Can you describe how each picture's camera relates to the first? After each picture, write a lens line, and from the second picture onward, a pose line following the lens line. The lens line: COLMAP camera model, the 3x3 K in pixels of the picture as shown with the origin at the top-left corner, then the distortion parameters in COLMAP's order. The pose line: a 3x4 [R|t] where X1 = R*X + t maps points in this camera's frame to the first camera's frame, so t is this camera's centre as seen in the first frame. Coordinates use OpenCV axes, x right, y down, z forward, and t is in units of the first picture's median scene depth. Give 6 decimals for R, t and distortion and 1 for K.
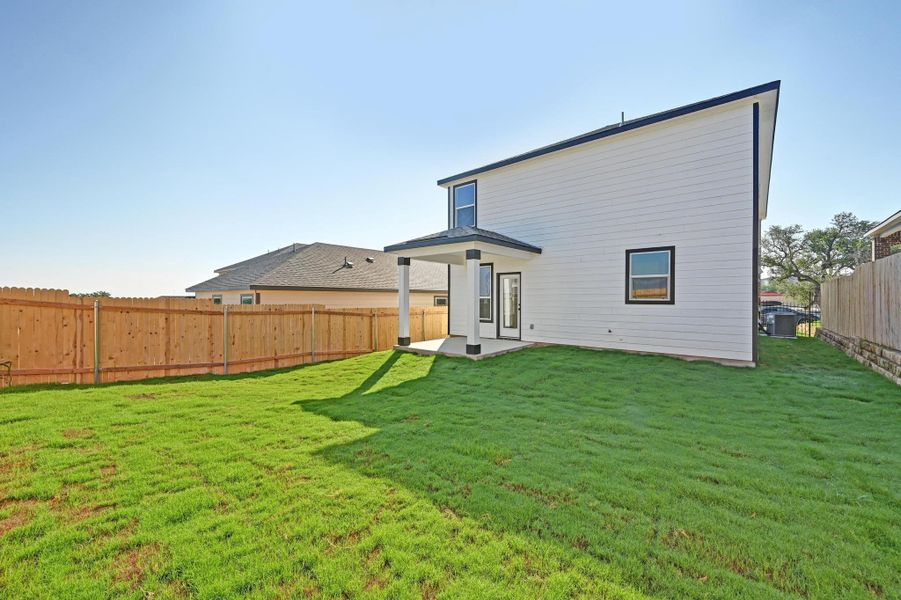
lens RADIAL K [[355.6, 0, 453.1], [0, 355.6, 299.4], [0, 0, 1]] dist [0.010158, -0.000662]
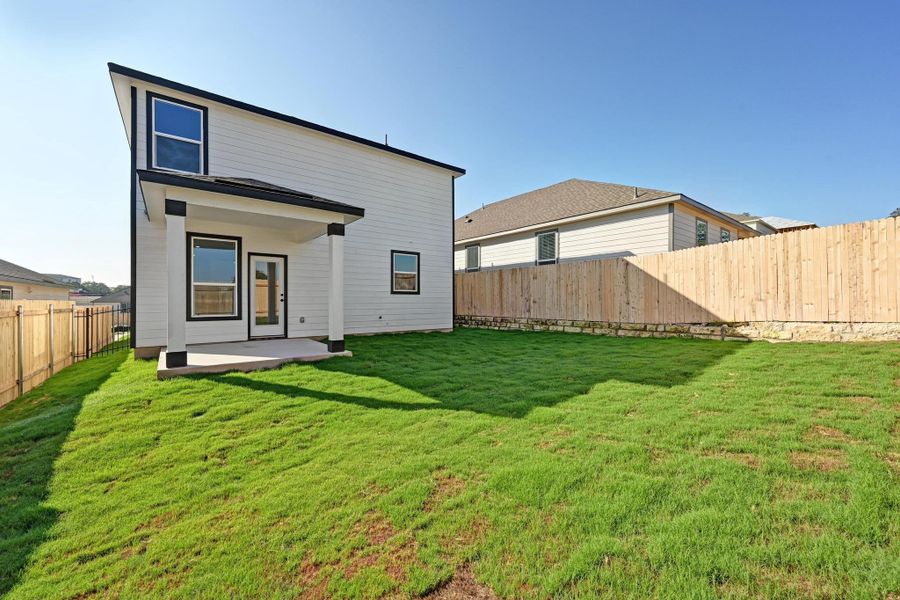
lens RADIAL K [[355.2, 0, 449.3], [0, 355.2, 299.4], [0, 0, 1]] dist [0.010158, -0.000662]
pose [[0.209596, 0.001482, 0.977787, -0.537114], [0.000414, 0.999999, -0.001605, 0.026827], [-0.977788, 0.000741, 0.209595, 0.449946]]
